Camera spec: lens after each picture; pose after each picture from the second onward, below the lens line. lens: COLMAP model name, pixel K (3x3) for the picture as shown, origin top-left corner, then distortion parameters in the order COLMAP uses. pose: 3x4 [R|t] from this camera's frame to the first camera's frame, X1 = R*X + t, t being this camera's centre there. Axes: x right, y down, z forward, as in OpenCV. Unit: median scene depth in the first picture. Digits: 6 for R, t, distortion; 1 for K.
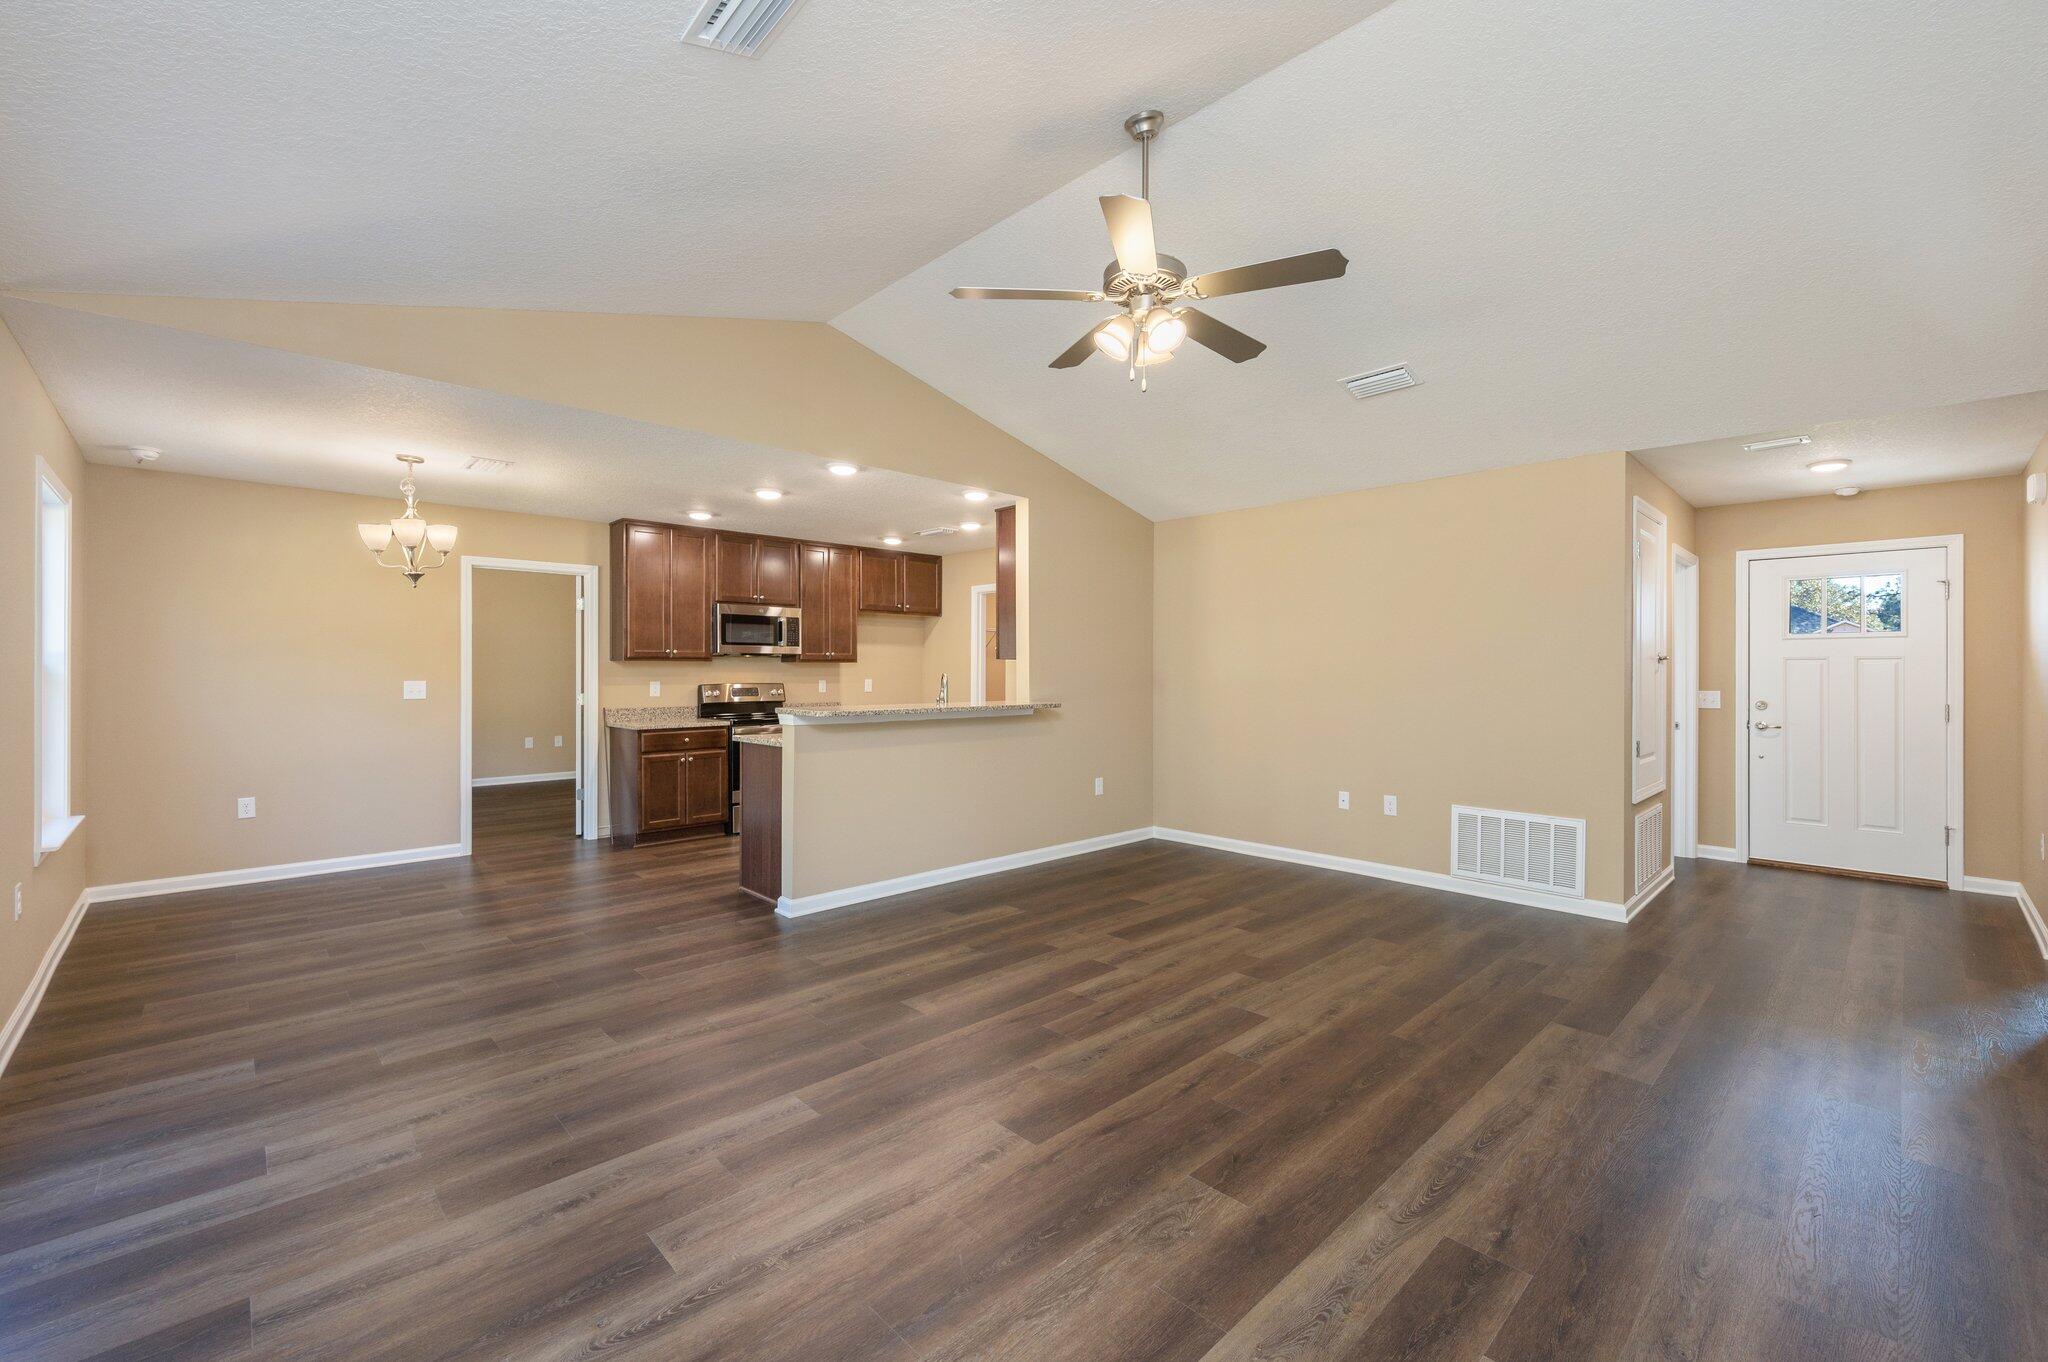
lens RADIAL K [[854.2, 0, 1027.7], [0, 854.2, 680.8], [0, 0, 1]] dist [0.000629, -0.000060]
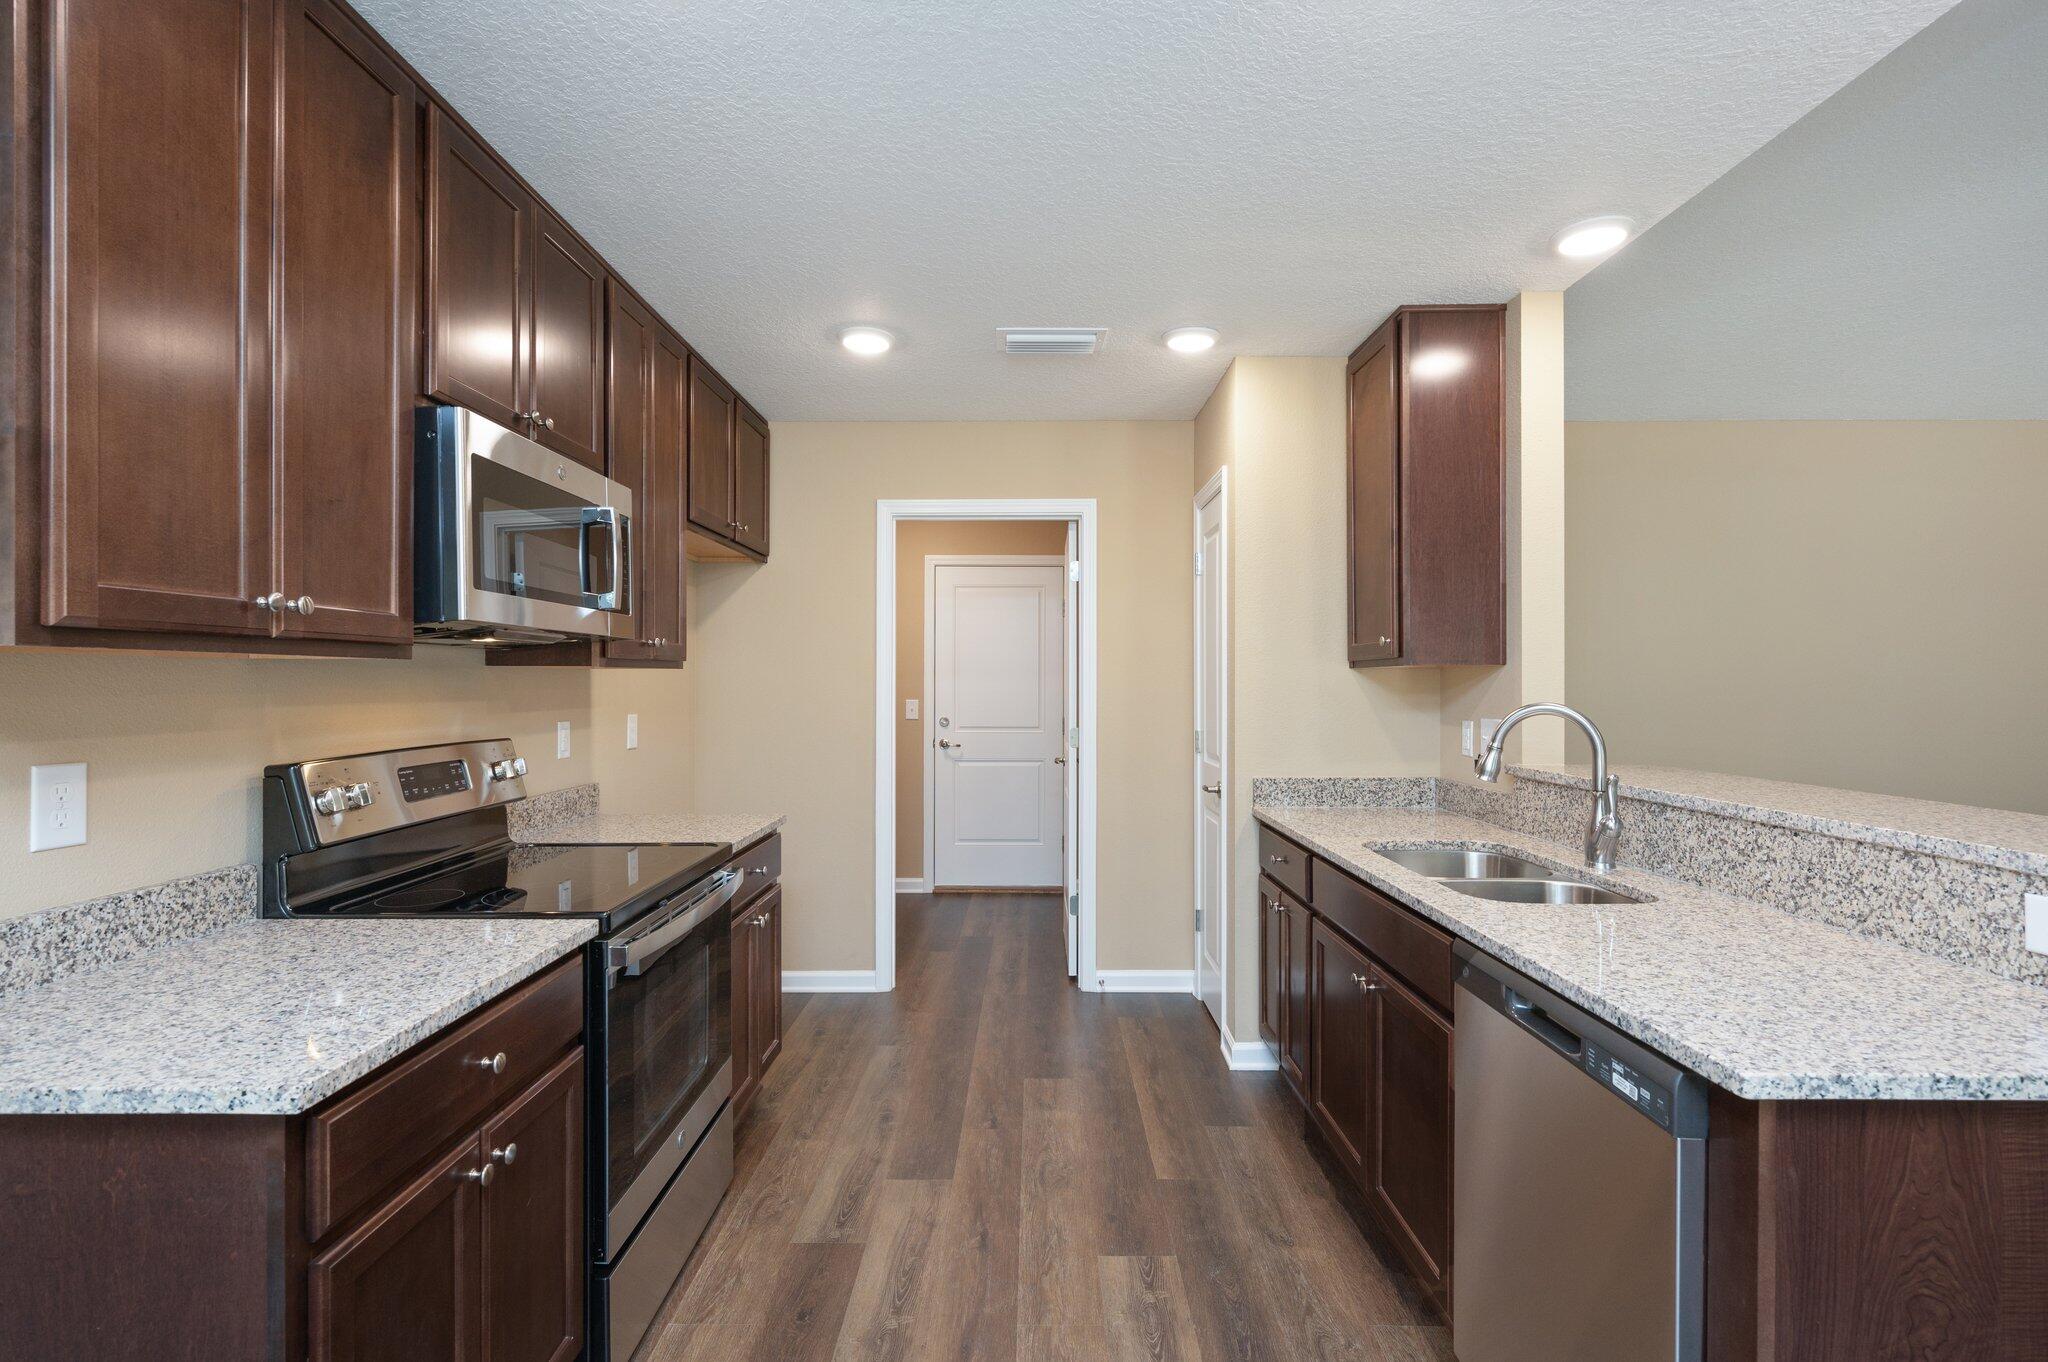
lens RADIAL K [[951.1, 0, 1021.8], [0, 951.1, 684.5], [0, 0, 1]] dist [0.004949, 0.000147]
pose [[0.694885, -0.000537, 0.719120, -0.709167], [0.006595, 0.999962, -0.005626, -0.021877], [-0.719090, 0.008652, 0.694863, 1.140127]]
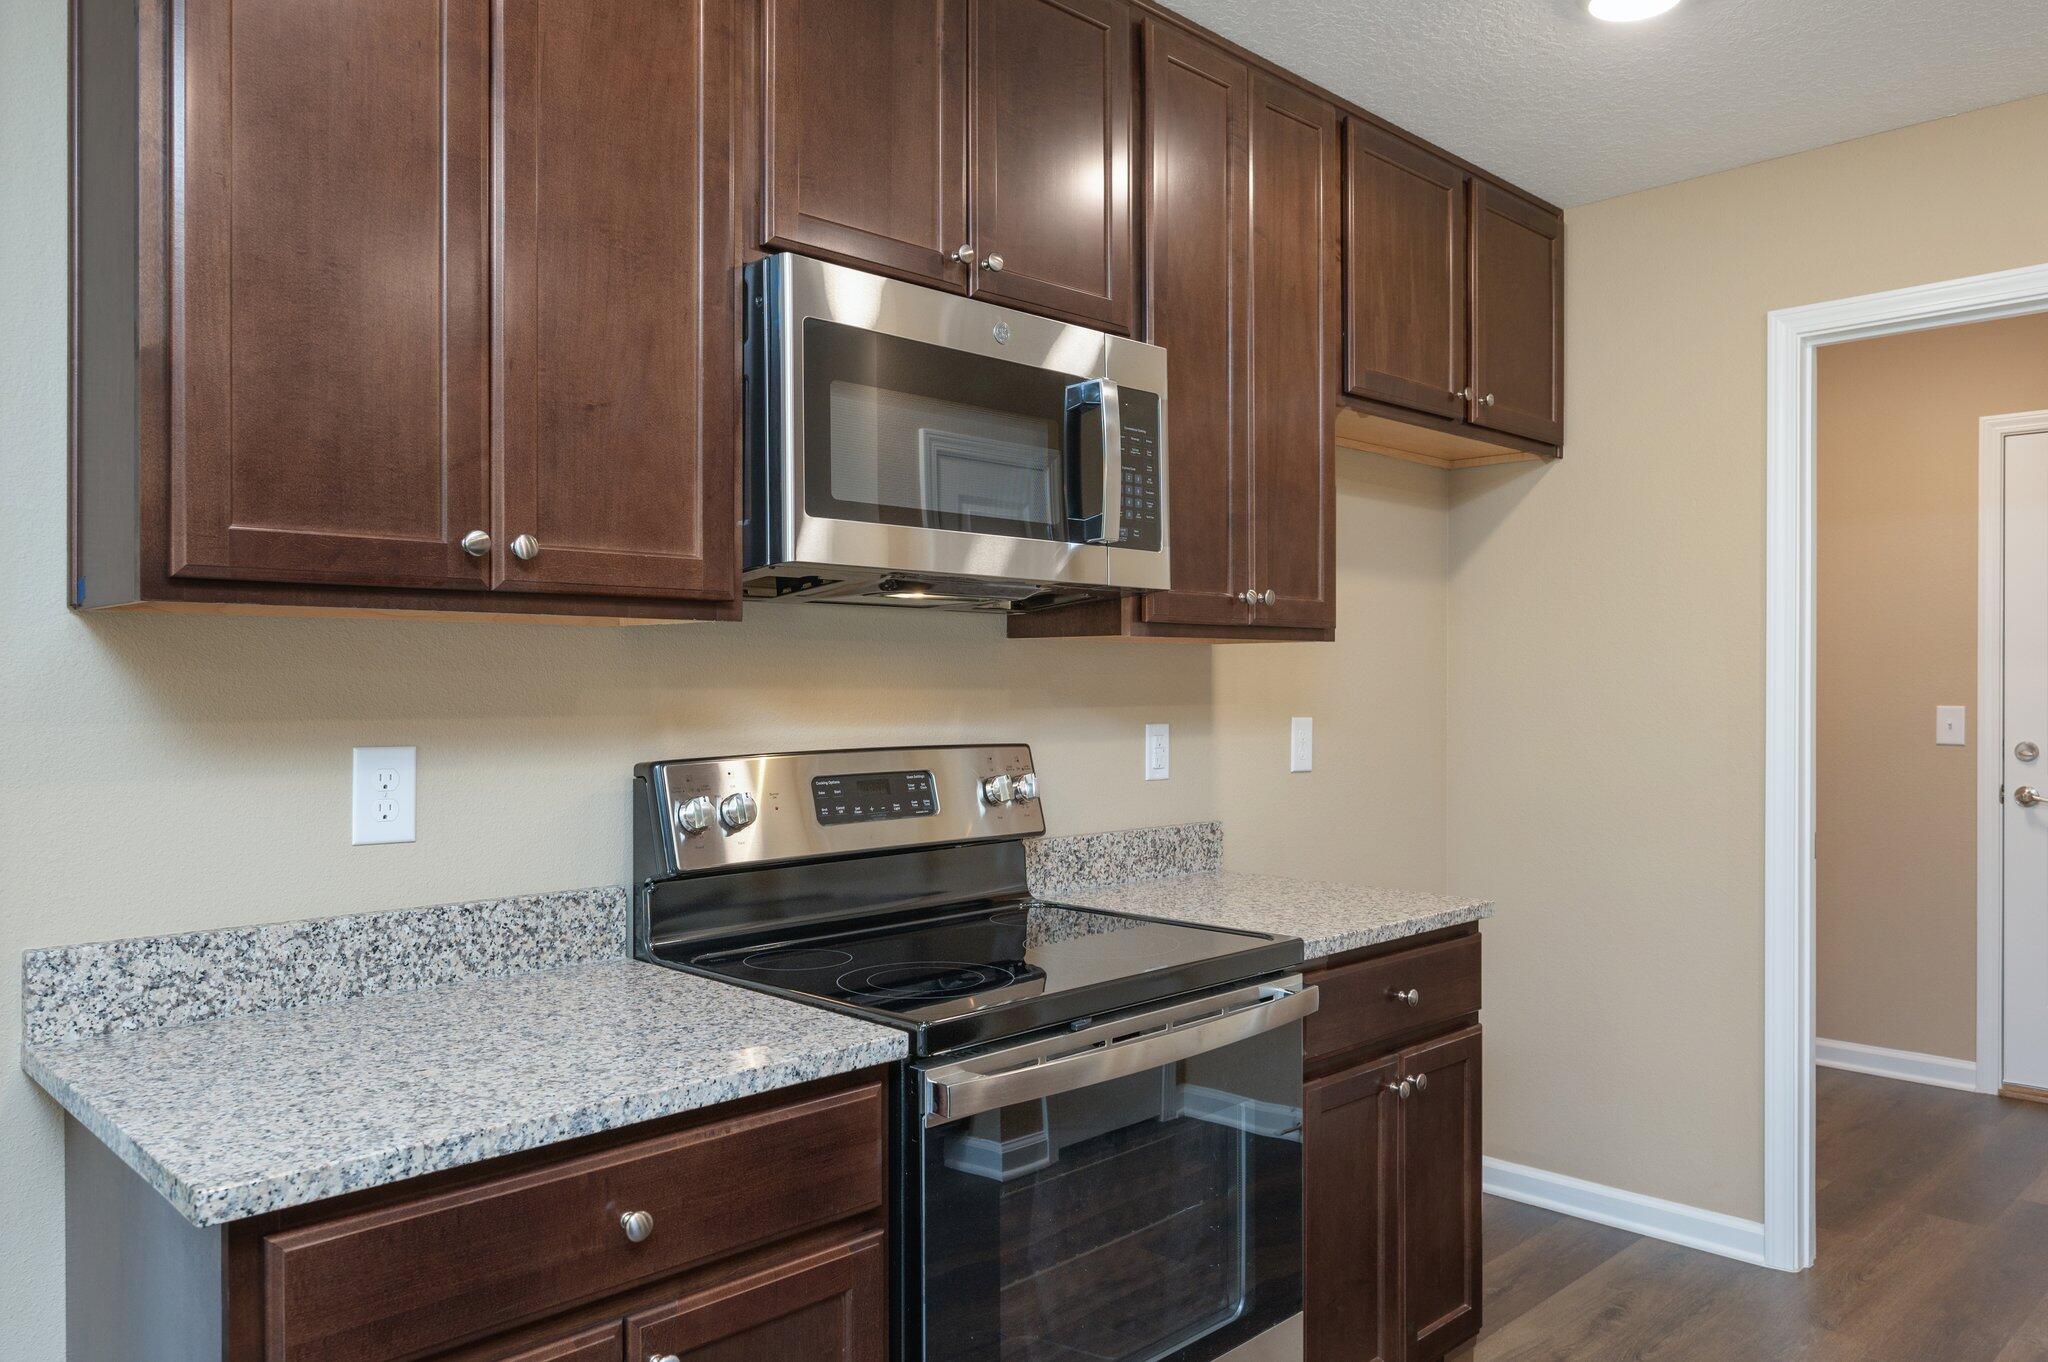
lens RADIAL K [[1437.9, 0, 1028.9], [0, 1437.9, 683.4], [0, 0, 1]] dist [0.000895, 0.003438]
pose [[0.999776, 0.000649, 0.021132, -0.515984], [-0.000428, 0.999945, -0.010498, -0.013066], [-0.021138, 0.010487, 0.999722, 1.172564]]
